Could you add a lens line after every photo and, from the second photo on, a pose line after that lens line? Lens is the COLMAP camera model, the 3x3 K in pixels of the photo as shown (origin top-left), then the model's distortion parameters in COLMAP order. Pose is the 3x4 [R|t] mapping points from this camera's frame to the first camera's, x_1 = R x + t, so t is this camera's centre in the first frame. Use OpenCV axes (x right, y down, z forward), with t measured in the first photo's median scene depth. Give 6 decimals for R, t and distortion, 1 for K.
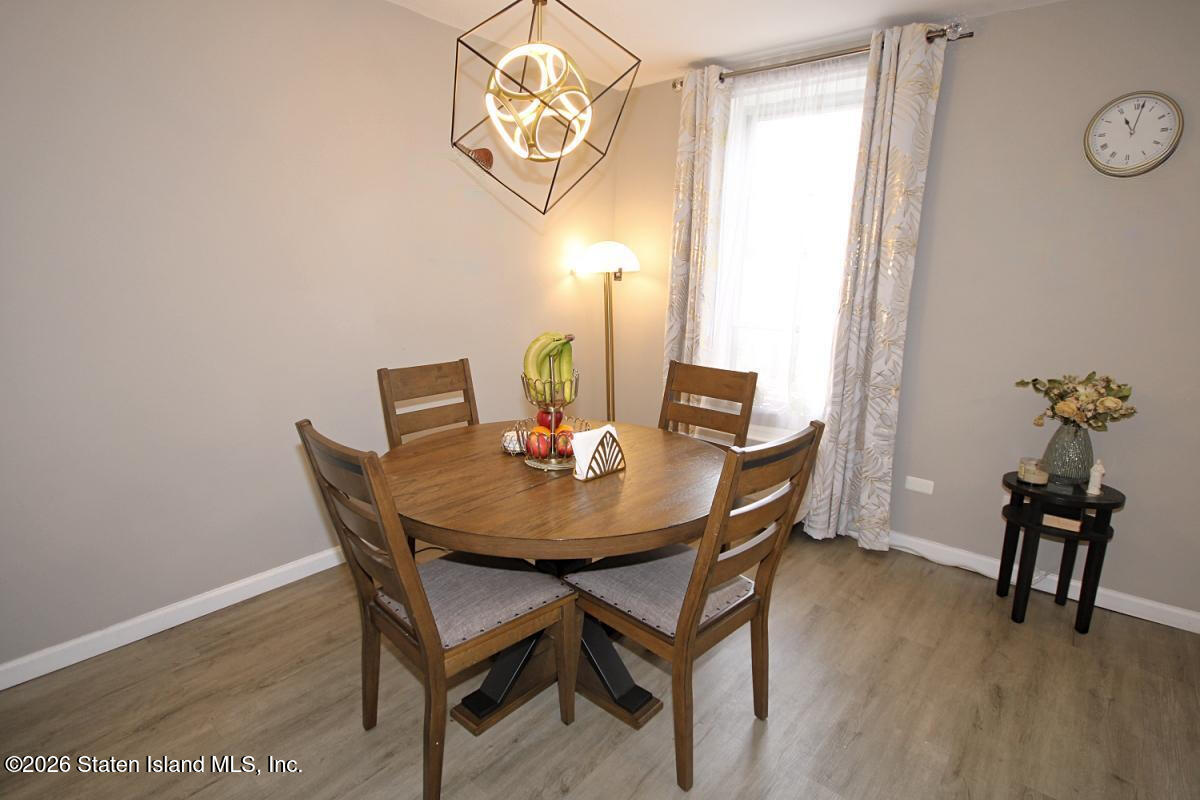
lens RADIAL K [[601.5, 0, 608.7], [0, 601.5, 399.7], [0, 0, 1]] dist [0.002263, -0.000336]
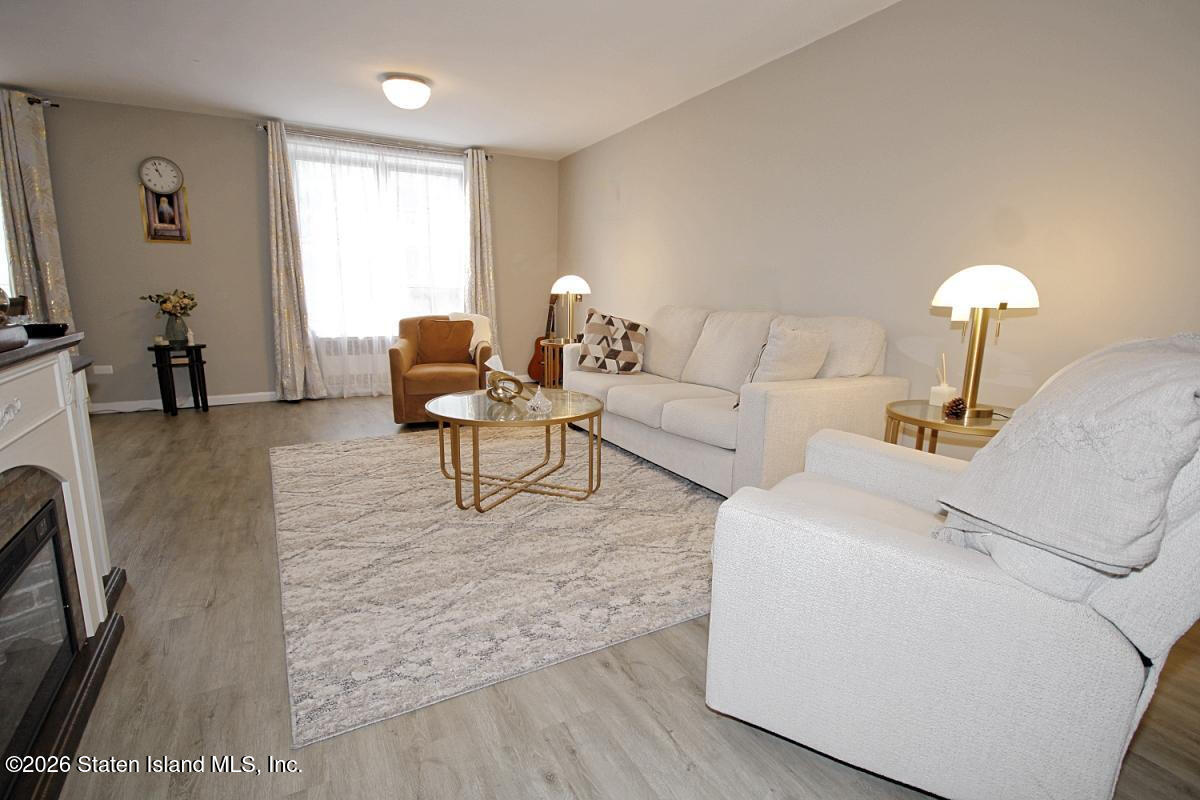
lens RADIAL K [[595.0, 0, 592.2], [0, 595.0, 397.6], [0, 0, 1]] dist [0.039827, -0.021452]
pose [[0.396468, -0.182097, 0.899808, -0.505920], [0.197668, 0.974074, 0.110032, 0.328266], [-0.896516, 0.134239, 0.422184, -0.987998]]
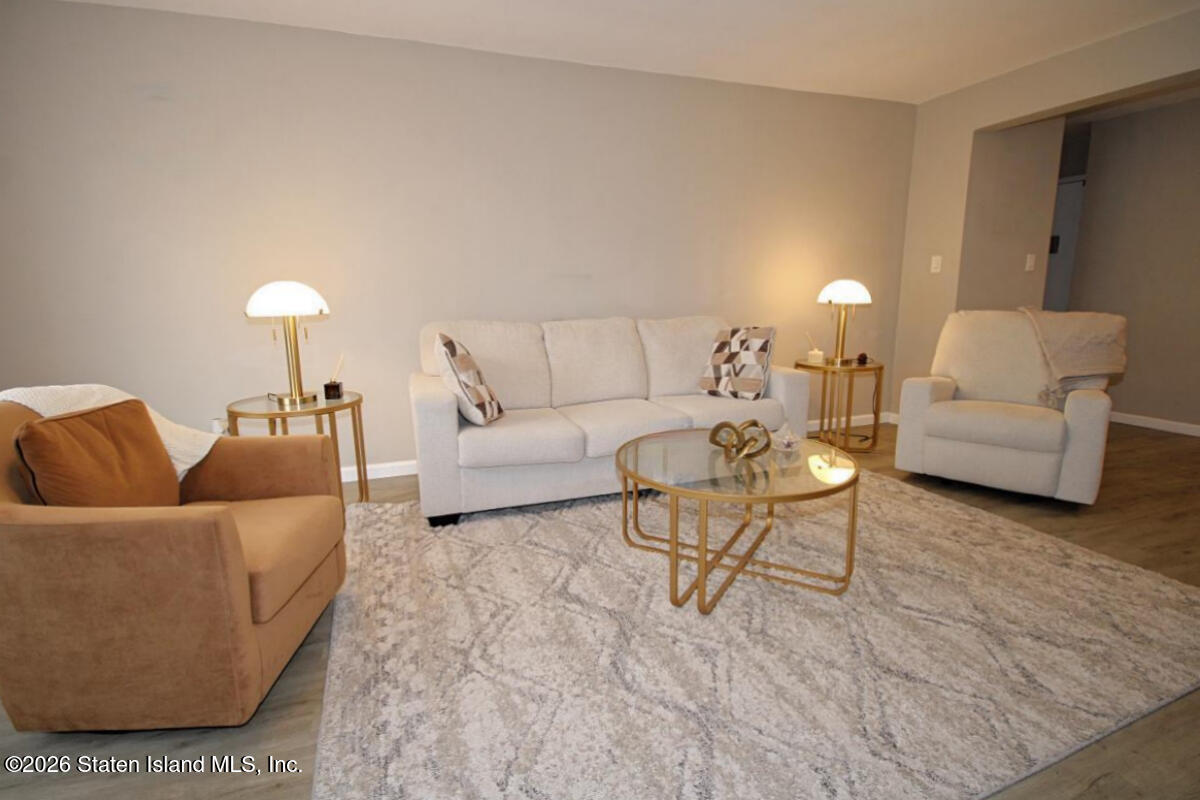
lens RADIAL K [[587.2, 0, 600.0], [0, 587.2, 400.0], [0, 0, 1]] dist [0.001593, -0.001499]
pose [[-0.865315, -0.104976, 0.490112, 0.216866], [0.102219, 0.920313, 0.377591, 0.030006], [-0.490694, 0.376834, -0.785631, 0.332648]]
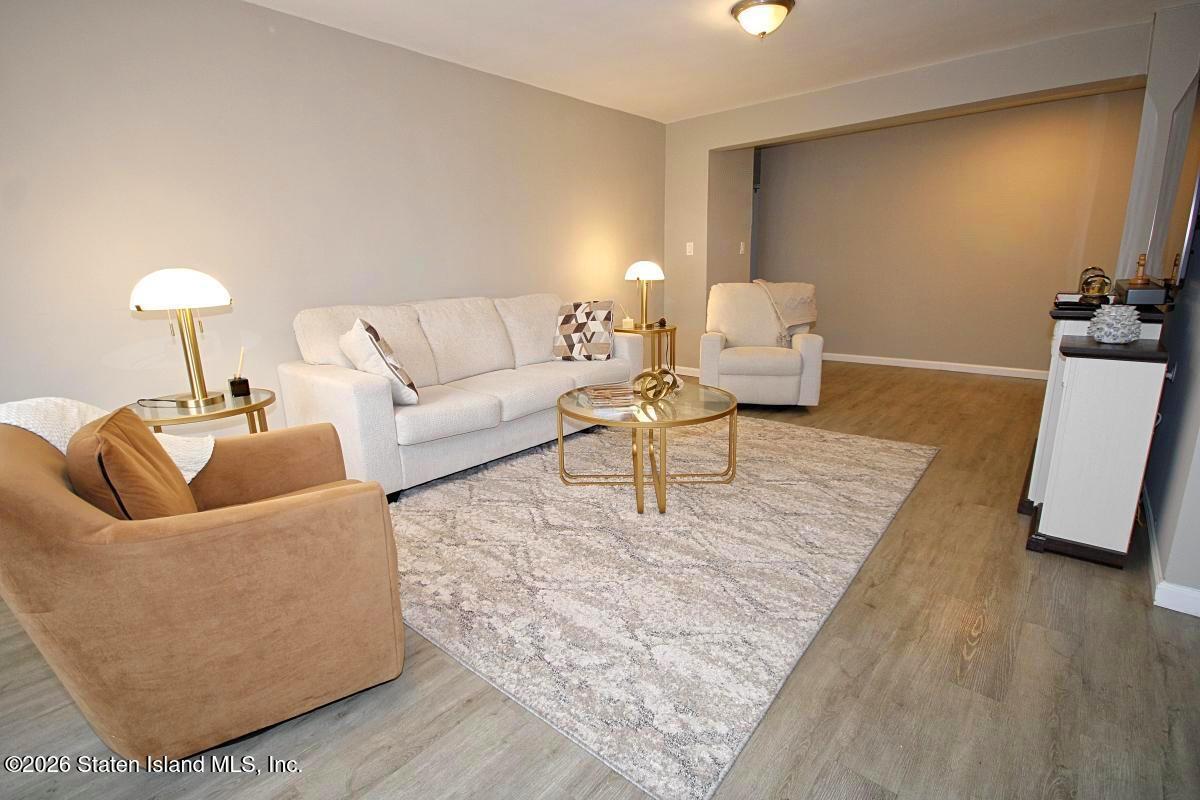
lens RADIAL K [[570.0, 0, 607.8], [0, 570.0, 398.3], [0, 0, 1]] dist [0.000030, 0.000915]
pose [[-0.999946, -0.002707, 0.010039, 0.514179], [0.001976, 0.898441, 0.439091, -0.031245], [-0.010208, 0.439087, -0.898387, 0.572916]]
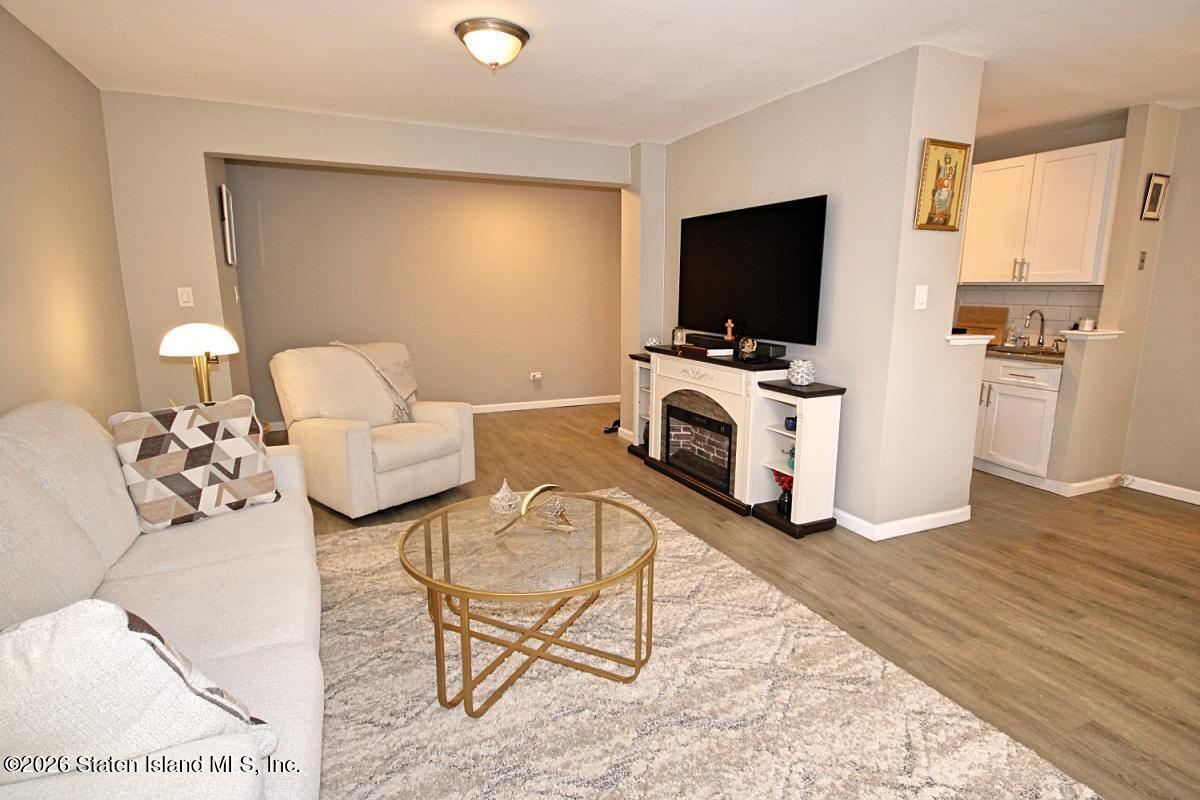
lens RADIAL K [[601.5, 0, 608.7], [0, 601.5, 399.7], [0, 0, 1]] dist [0.002263, -0.000336]
pose [[-0.422125, 0.144644, -0.894924, 1.096261], [-0.213946, 0.943408, 0.253396, 0.046668], [0.880930, 0.298430, -0.367290, -0.052266]]
